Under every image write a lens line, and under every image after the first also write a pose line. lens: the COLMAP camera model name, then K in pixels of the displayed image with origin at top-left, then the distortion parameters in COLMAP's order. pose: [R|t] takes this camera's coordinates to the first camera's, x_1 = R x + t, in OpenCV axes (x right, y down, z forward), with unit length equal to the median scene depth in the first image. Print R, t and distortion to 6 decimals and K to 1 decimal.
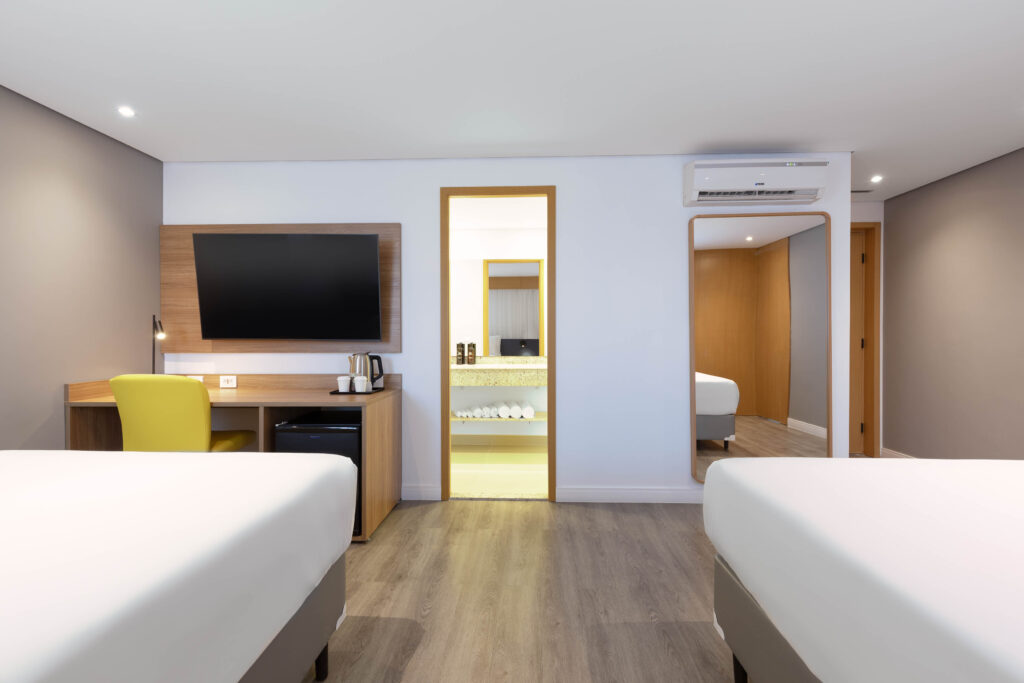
lens RADIAL K [[458.6, 0, 514.3], [0, 458.6, 338.1], [0, 0, 1]] dist [0.007342, -0.001216]
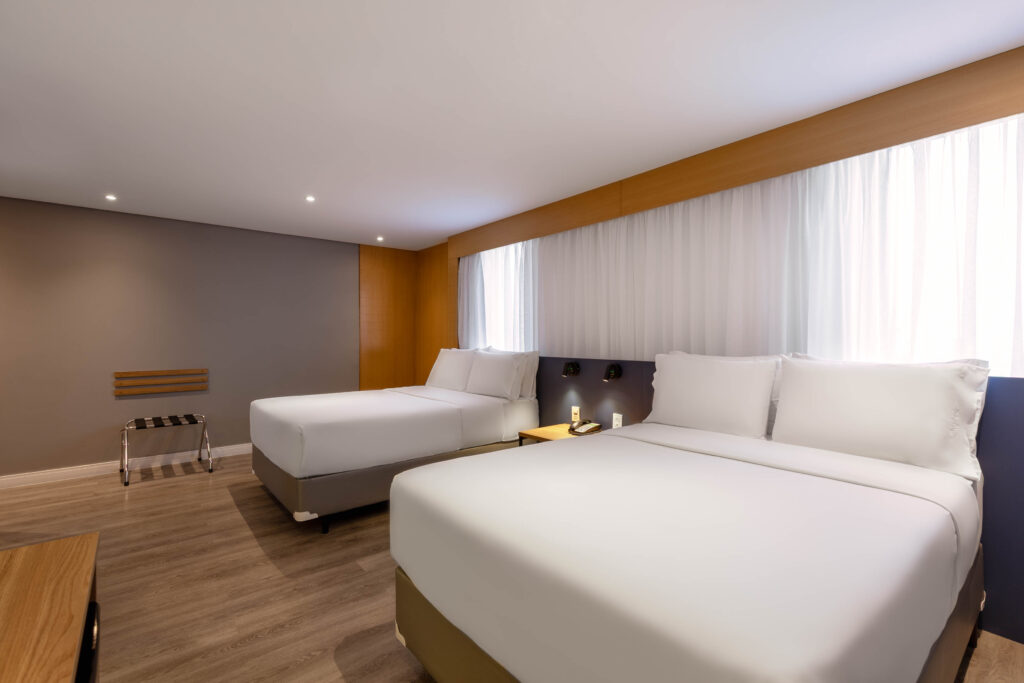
lens RADIAL K [[458.6, 0, 515.8], [0, 458.6, 340.8], [0, 0, 1]] dist [0.007342, -0.001216]
pose [[-0.662927, -0.000156, 0.748684, -0.708117], [0.008625, 0.999932, 0.007845, -0.025319], [-0.748634, 0.011658, -0.662881, 0.799399]]
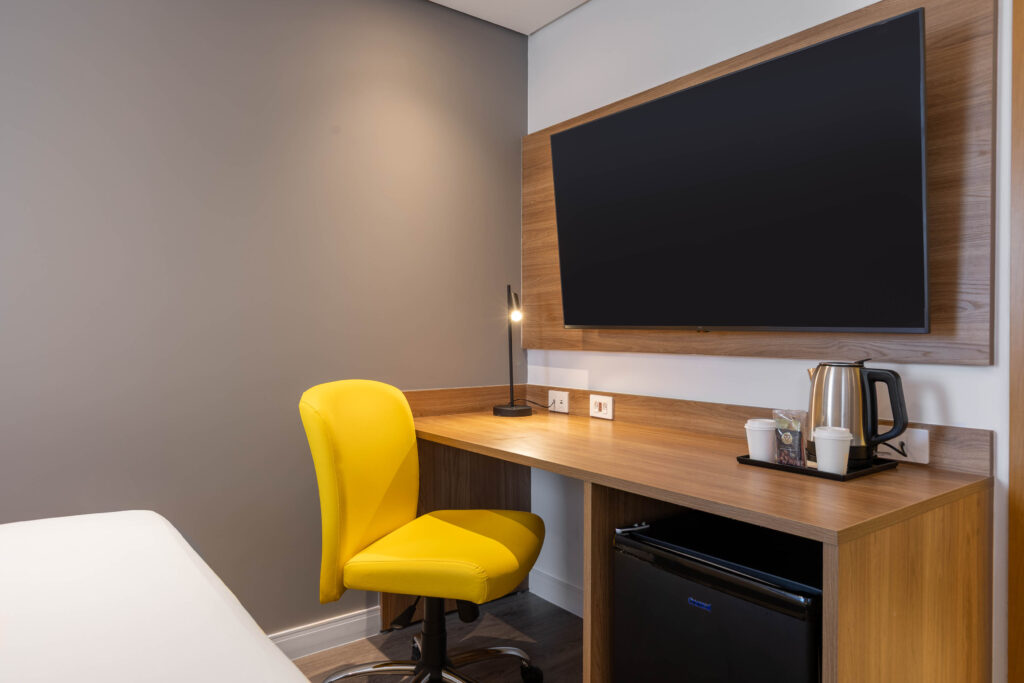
lens RADIAL K [[660.9, 0, 514.1], [0, 660.9, 331.4], [0, 0, 1]] dist [-0.004765, 0.000047]
pose [[0.622076, 0.000704, -0.782956, -0.095400], [-0.011228, 0.999905, -0.008021, 0.015802], [0.782876, 0.013781, 0.622025, 0.466918]]
